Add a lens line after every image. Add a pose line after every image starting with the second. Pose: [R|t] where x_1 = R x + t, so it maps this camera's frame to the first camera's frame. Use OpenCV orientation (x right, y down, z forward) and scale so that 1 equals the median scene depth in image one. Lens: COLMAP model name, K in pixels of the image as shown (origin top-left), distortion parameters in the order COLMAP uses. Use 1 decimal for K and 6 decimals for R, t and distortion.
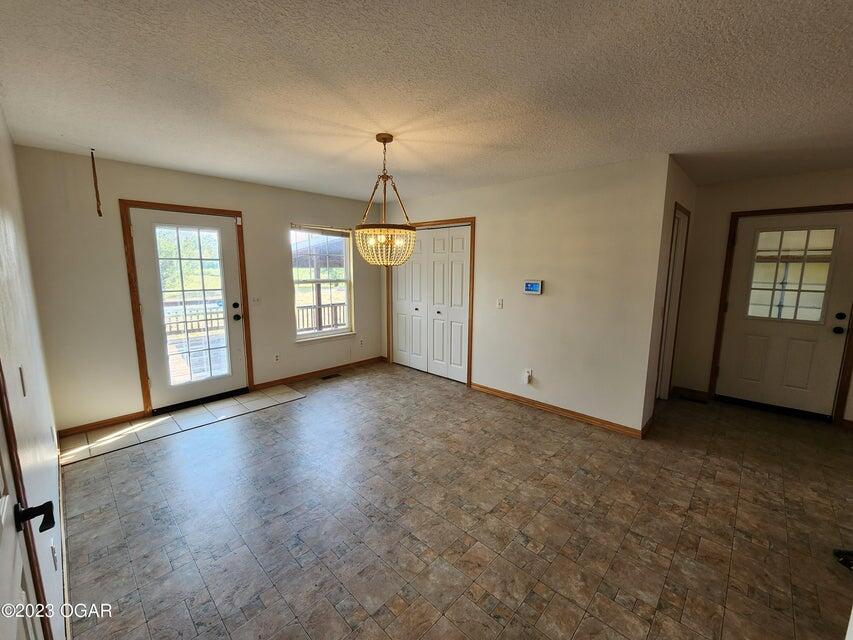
lens RADIAL K [[354.4, 0, 432.6], [0, 354.4, 316.2], [0, 0, 1]] dist [-0.000010, -0.001618]
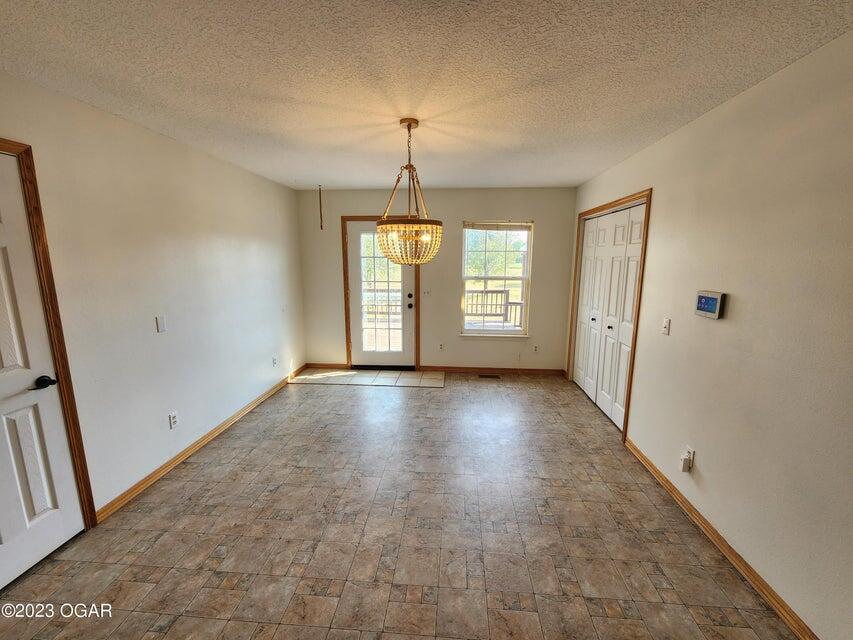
lens RADIAL K [[354.4, 0, 435.0], [0, 354.4, 316.9], [0, 0, 1]] dist [-0.000010, -0.001618]
pose [[0.626718, 0.124084, -0.769304, 0.432450], [-0.110208, 0.991431, 0.070131, -0.054043], [0.771414, 0.040831, 0.635022, 0.322405]]
